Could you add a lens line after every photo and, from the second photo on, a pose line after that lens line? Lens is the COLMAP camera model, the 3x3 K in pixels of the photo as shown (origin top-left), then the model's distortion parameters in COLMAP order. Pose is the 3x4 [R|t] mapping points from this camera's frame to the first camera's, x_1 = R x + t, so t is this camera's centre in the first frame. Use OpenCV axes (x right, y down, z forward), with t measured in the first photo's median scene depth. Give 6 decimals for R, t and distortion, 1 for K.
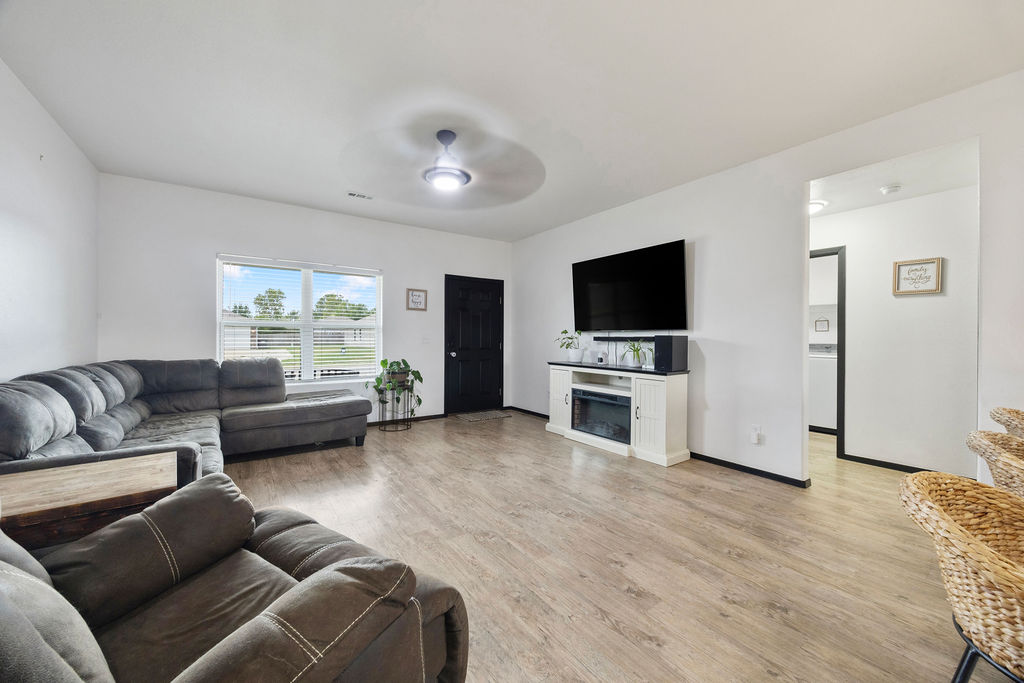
lens RADIAL K [[387.9, 0, 506.8], [0, 387.9, 339.4], [0, 0, 1]] dist [0.000596, 0.000130]
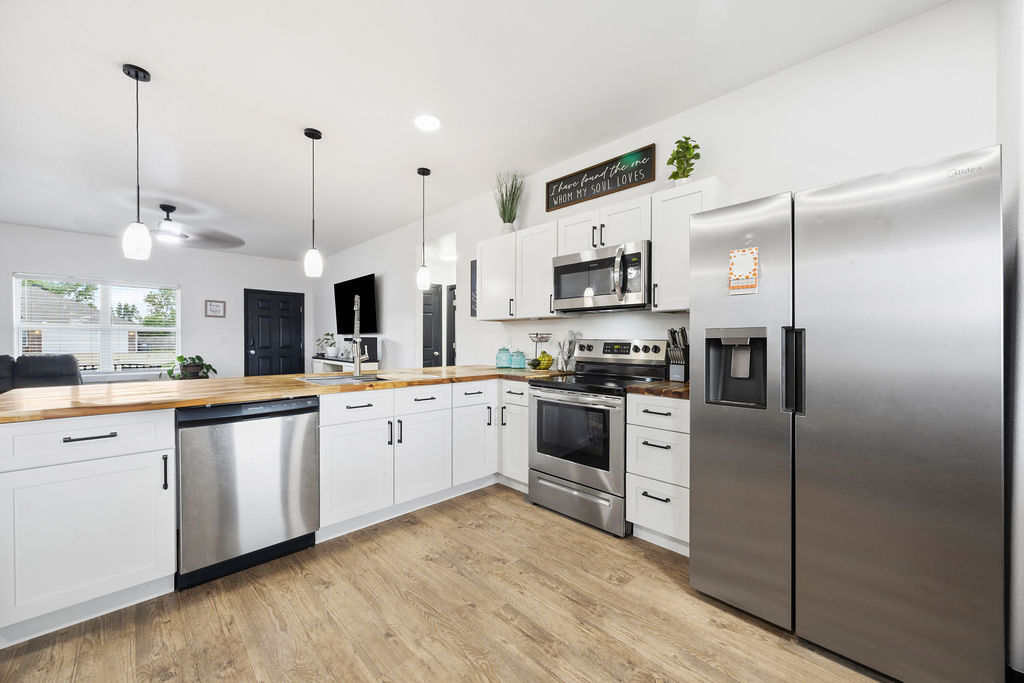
lens RADIAL K [[391.8, 0, 503.7], [0, 391.8, 345.3], [0, 0, 1]] dist [0.000028, 0.000096]
pose [[0.987057, -0.003717, 0.160326, 0.646007], [0.002427, 0.999963, 0.008243, 0.010800], [-0.160351, -0.007747, 0.987030, -0.543339]]
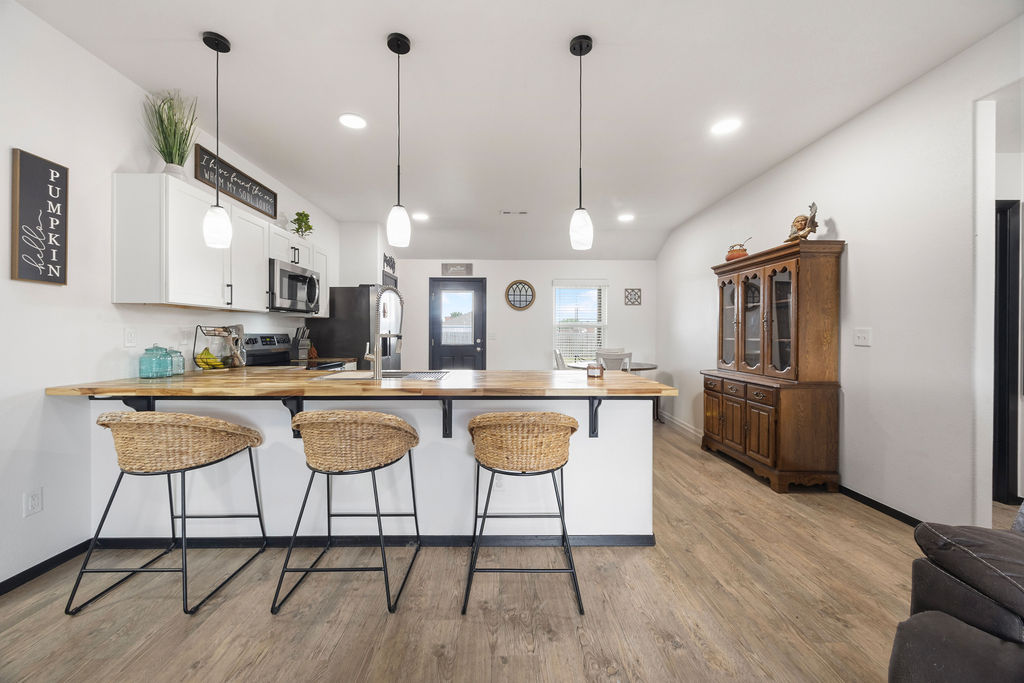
lens RADIAL K [[387.9, 0, 506.8], [0, 387.9, 339.4], [0, 0, 1]] dist [0.000596, 0.000130]
pose [[-0.829779, -0.014419, 0.557906, 0.021051], [-0.003177, 0.999772, 0.021115, -0.000506], [-0.558083, 0.015748, -0.829636, 0.560026]]
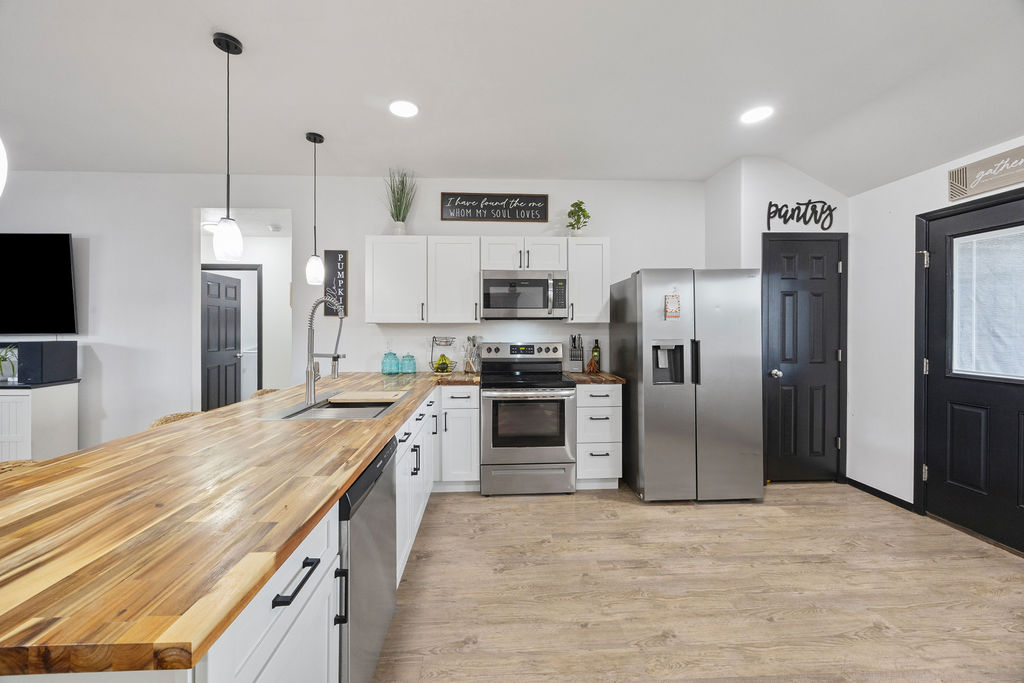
lens RADIAL K [[392.3, 0, 506.9], [0, 392.3, 329.2], [0, 0, 1]] dist [0.000356, 0.000255]
pose [[0.526524, -0.008735, 0.850115, 0.194837], [0.009996, 0.999942, 0.004083, -0.027518], [-0.850101, 0.006348, 0.526581, -0.306456]]
